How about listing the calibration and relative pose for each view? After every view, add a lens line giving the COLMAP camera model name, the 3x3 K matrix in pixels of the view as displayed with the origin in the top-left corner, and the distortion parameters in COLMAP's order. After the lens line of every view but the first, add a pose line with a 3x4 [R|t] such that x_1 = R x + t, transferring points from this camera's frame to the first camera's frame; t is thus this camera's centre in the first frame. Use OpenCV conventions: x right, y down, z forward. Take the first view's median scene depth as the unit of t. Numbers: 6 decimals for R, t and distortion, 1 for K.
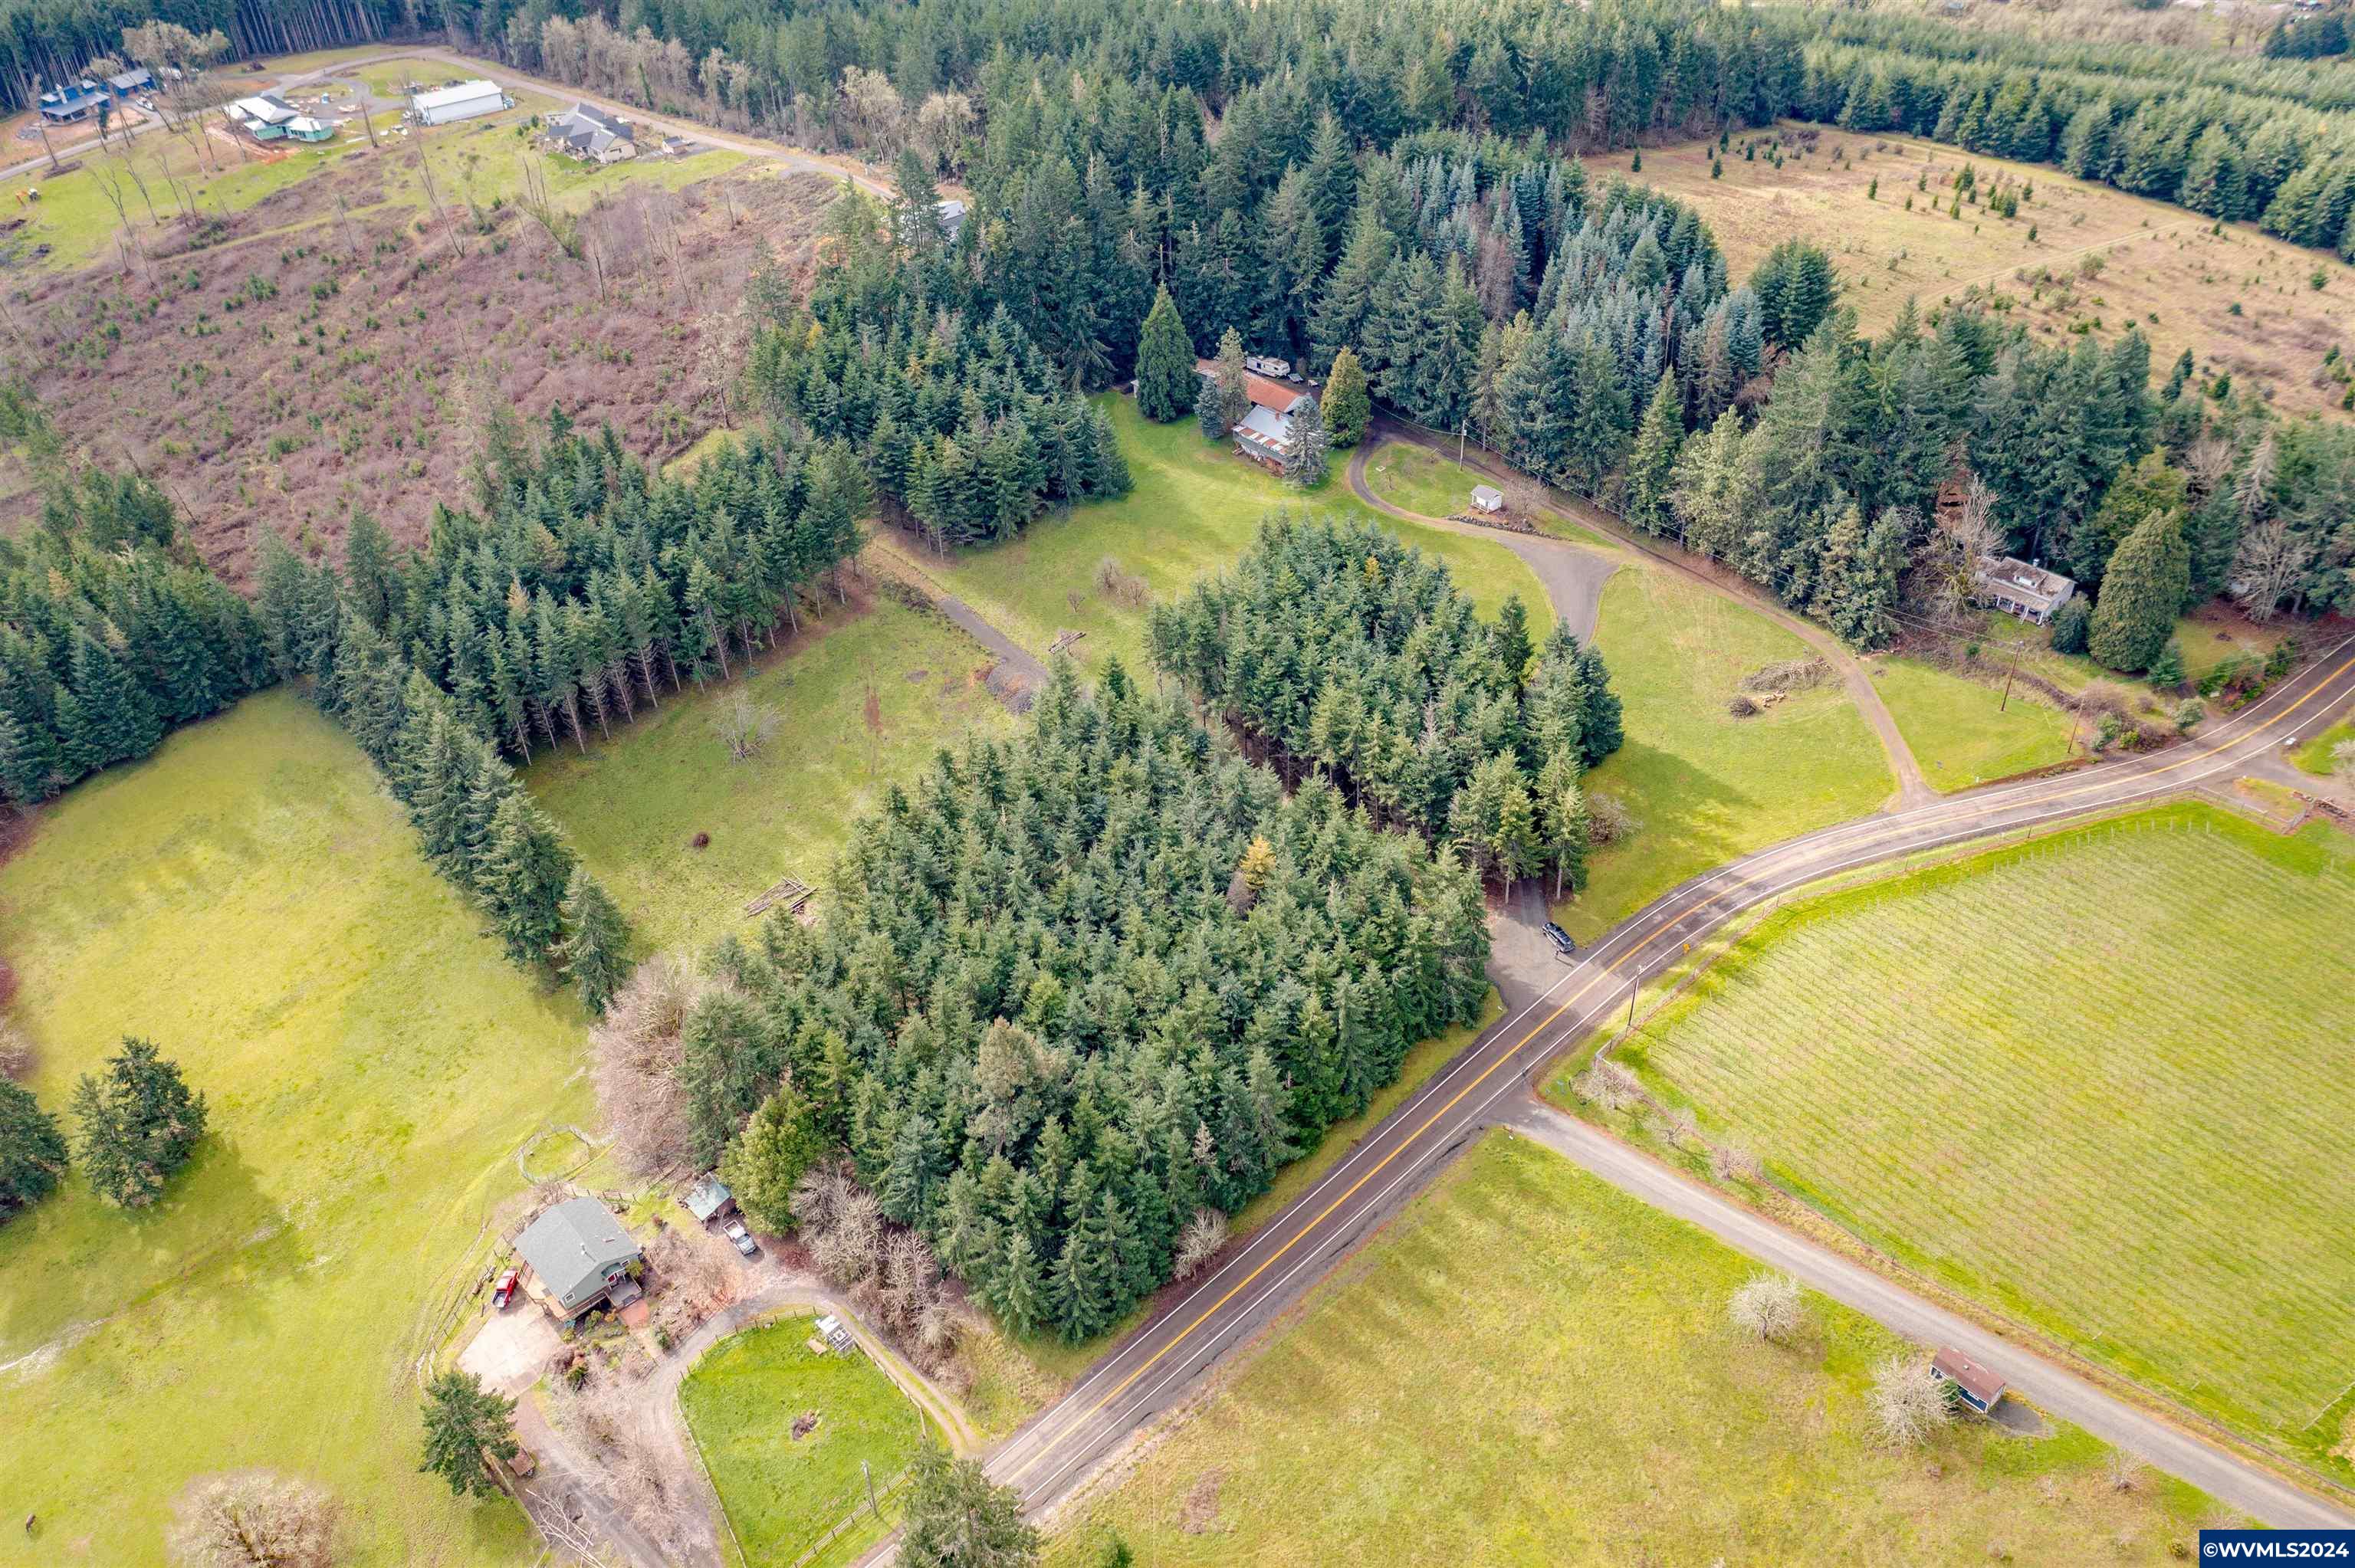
lens RADIAL K [[1858.9, 0, 1174.5], [0, 1858.9, 787.8], [0, 0, 1]] dist [0.016539, 0.044583]
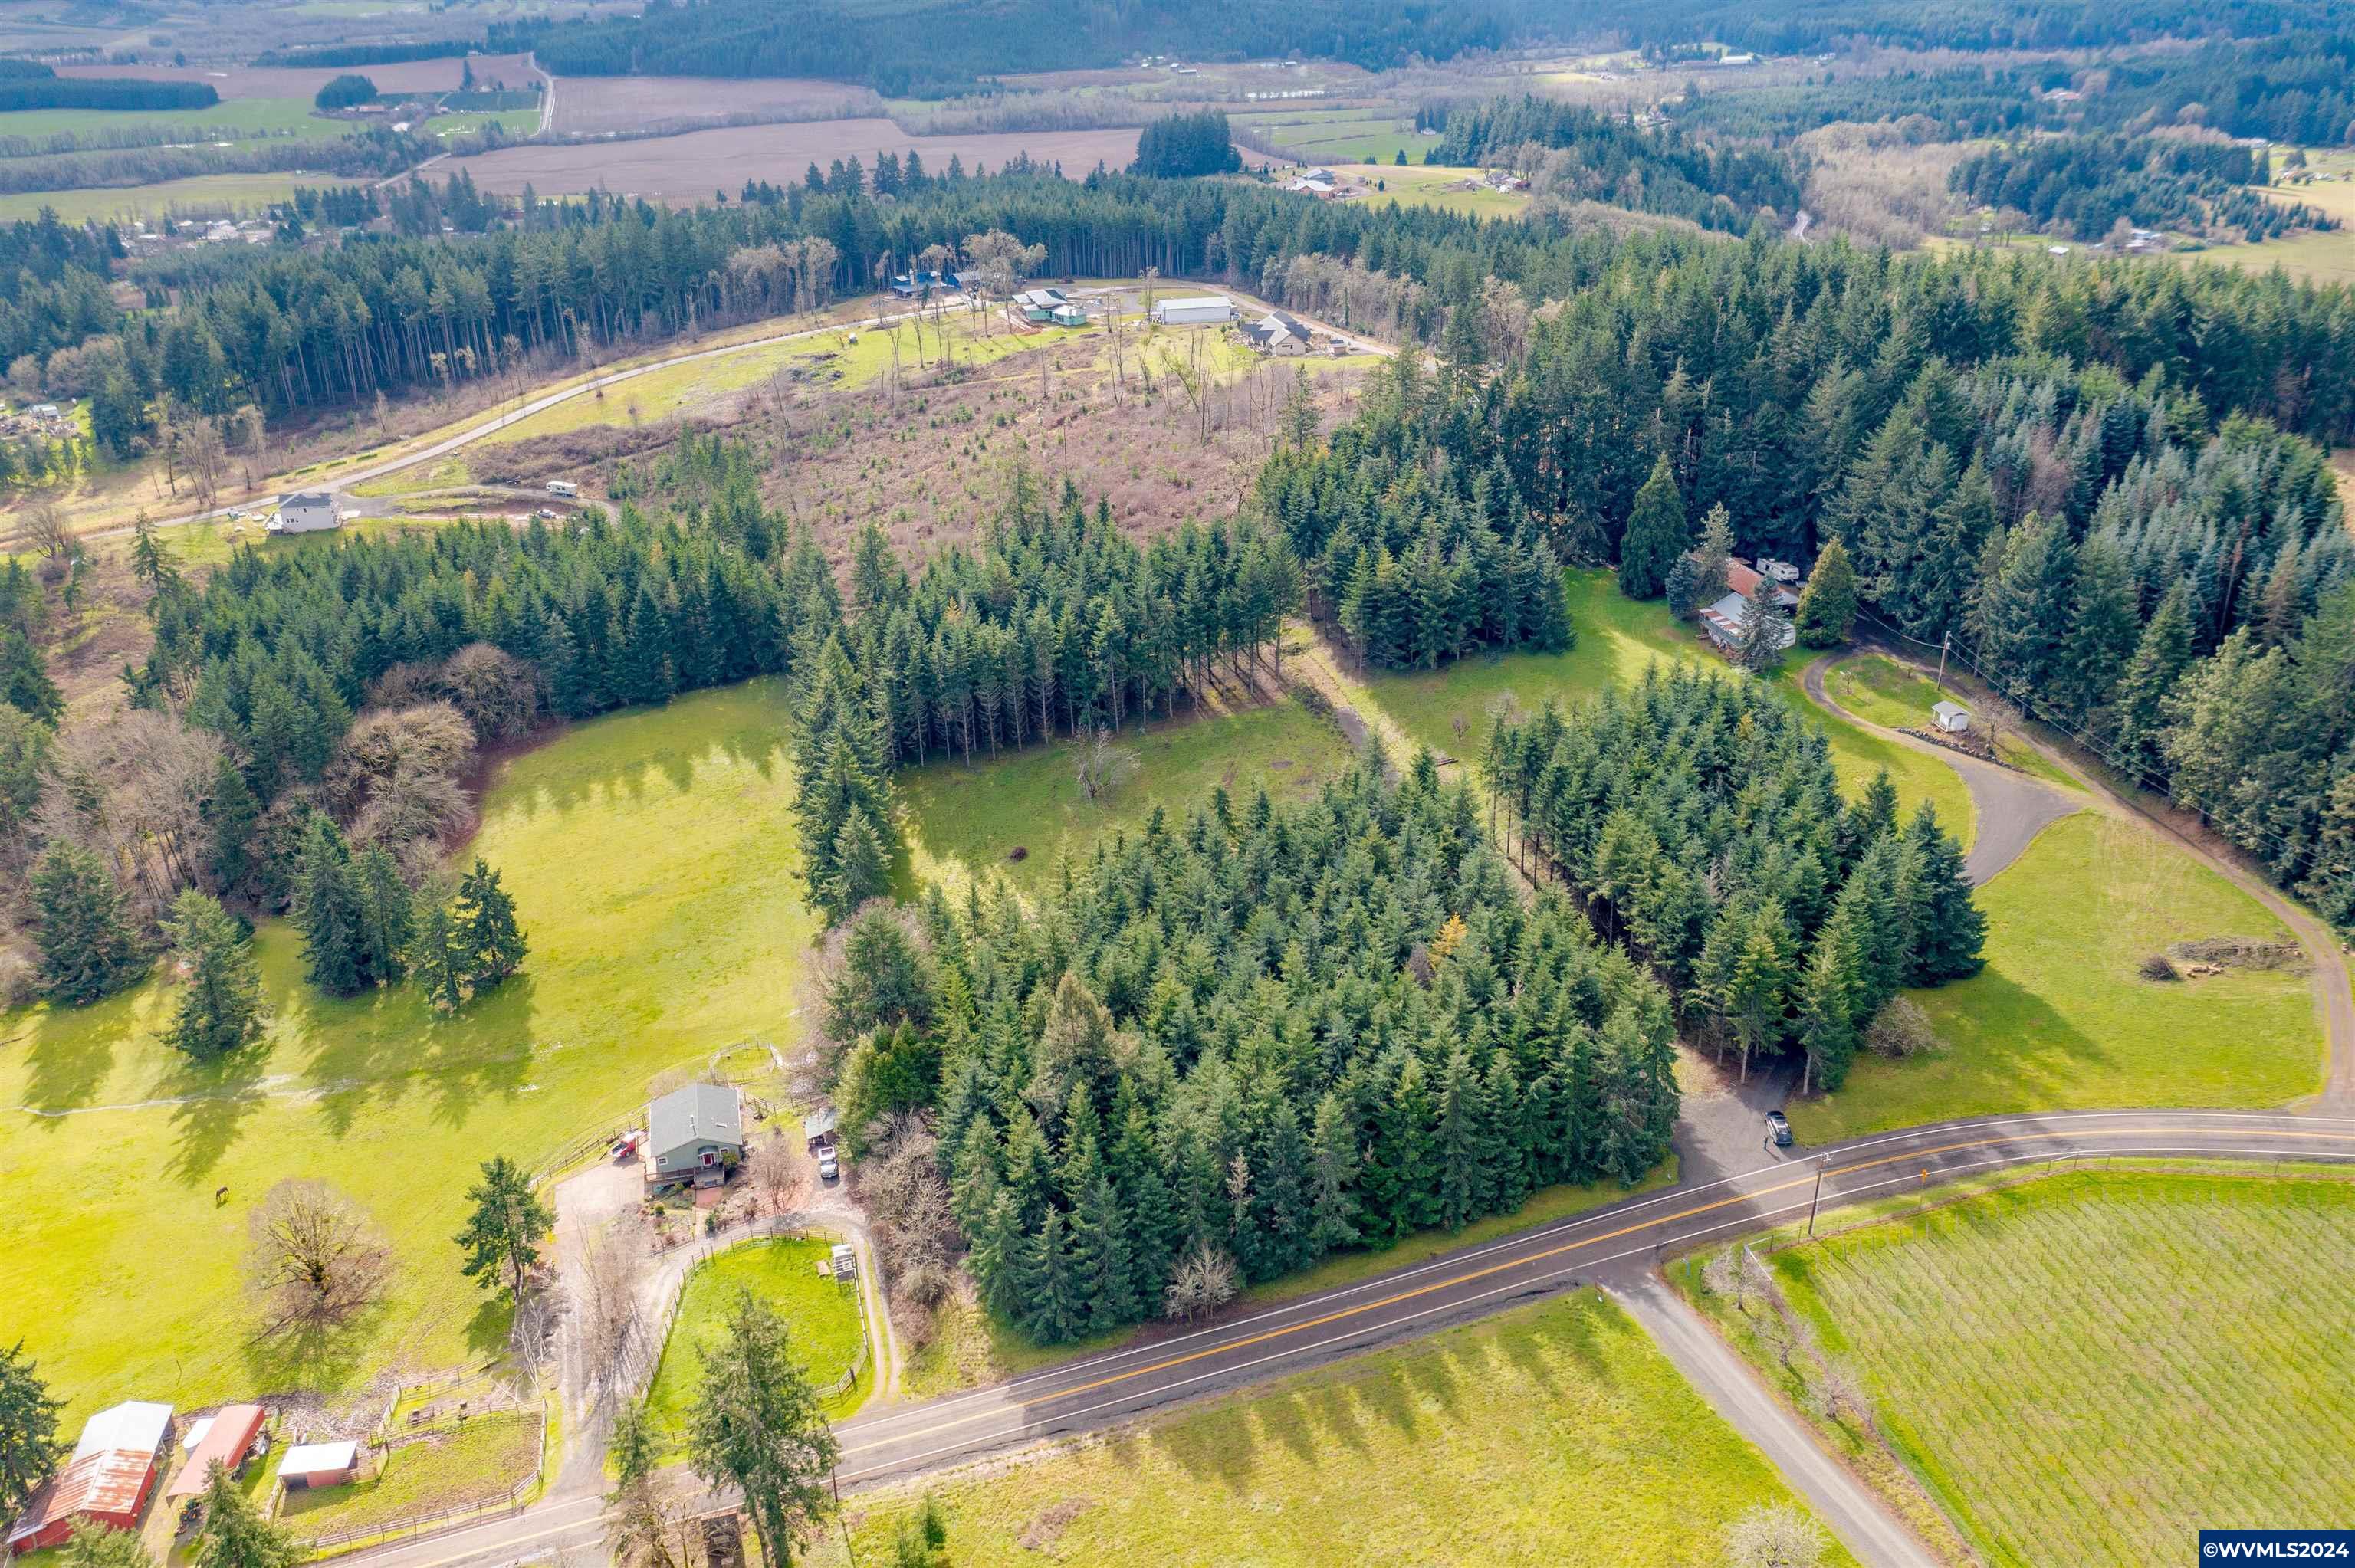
lens RADIAL K [[1858.9, 0, 1177.0], [0, 1858.9, 794.8], [0, 0, 1]] dist [0.016539, 0.044583]
pose [[0.889252, 0.214995, -0.403743, 0.220298], [-0.287303, 0.949348, -0.127258, 0.099198], [0.355933, 0.229161, 0.905979, 0.099492]]
